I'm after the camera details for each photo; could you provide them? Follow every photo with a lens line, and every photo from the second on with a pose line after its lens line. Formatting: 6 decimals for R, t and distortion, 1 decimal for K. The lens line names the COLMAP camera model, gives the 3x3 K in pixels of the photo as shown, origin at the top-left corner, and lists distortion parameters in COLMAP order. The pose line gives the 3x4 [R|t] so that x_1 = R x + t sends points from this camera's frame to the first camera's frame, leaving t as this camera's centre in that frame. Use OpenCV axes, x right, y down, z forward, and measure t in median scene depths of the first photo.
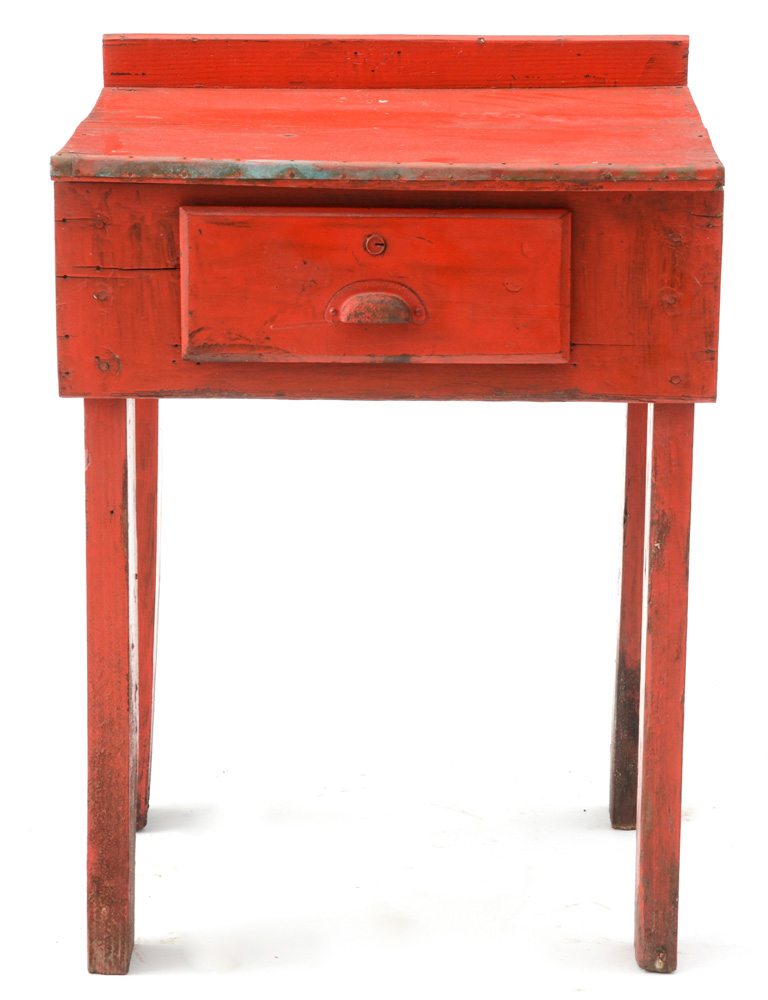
lens RADIAL K [[3747.7, 0, 412.1], [0, 3747.7, 503.7], [0, 0, 1]] dist [0.544407, 0.000000]
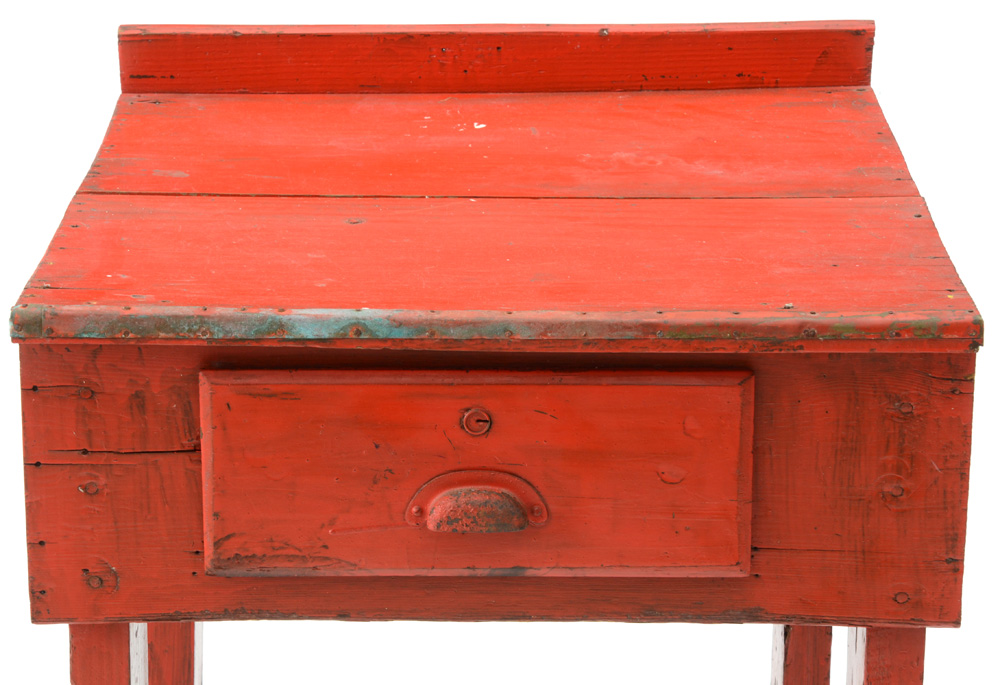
lens RADIAL K [[2850.1, 0, 449.0], [0, 2850.1, 330.8], [0, 0, 1]] dist [0.605715, 0.000000]
pose [[0.999962, -0.002899, -0.008240, -0.010423], [0.003710, 0.994952, 0.100282, -0.139178], [0.007907, -0.100309, 0.994925, 0.465140]]
